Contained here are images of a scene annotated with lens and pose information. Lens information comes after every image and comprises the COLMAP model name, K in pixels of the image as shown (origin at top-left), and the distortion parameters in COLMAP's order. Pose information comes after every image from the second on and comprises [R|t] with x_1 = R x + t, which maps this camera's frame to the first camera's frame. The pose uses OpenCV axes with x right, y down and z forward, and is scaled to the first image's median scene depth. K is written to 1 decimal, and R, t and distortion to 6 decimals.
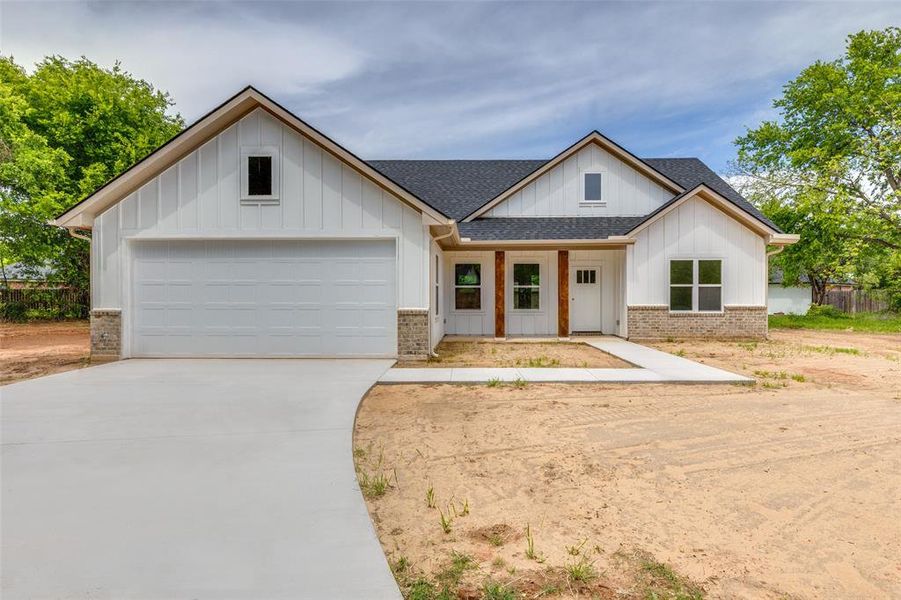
lens RADIAL K [[468.3, 0, 450.5], [0, 468.3, 300.0], [0, 0, 1]] dist [0.000865, -0.000092]
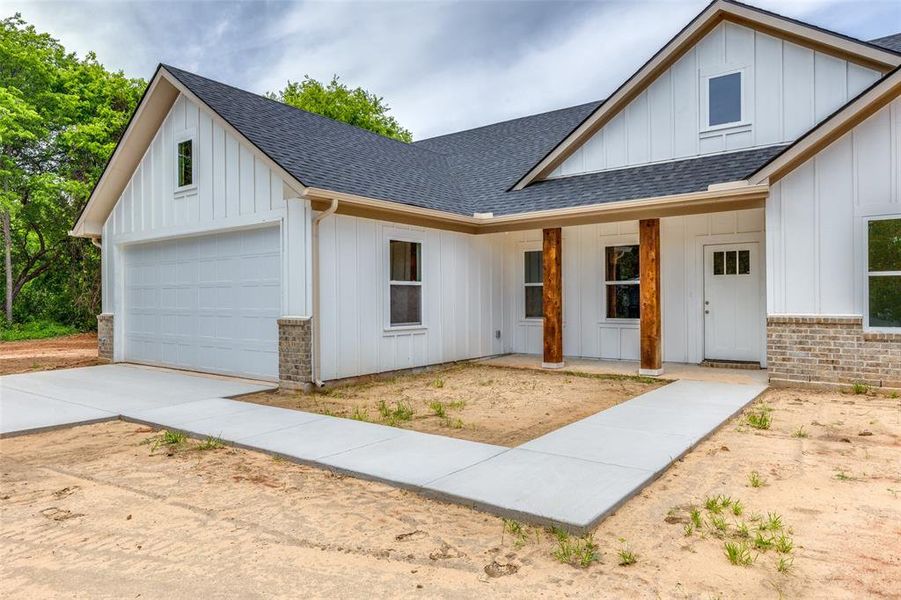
lens RADIAL K [[545.1, 0, 450.5], [0, 545.1, 300.0], [0, 0, 1]] dist [-0.003897, -0.001072]
pose [[0.834104, -0.003583, -0.551596, 0.420743], [0.001121, 0.999988, -0.004801, -0.002550], [0.551607, 0.003386, 0.834097, 0.311668]]
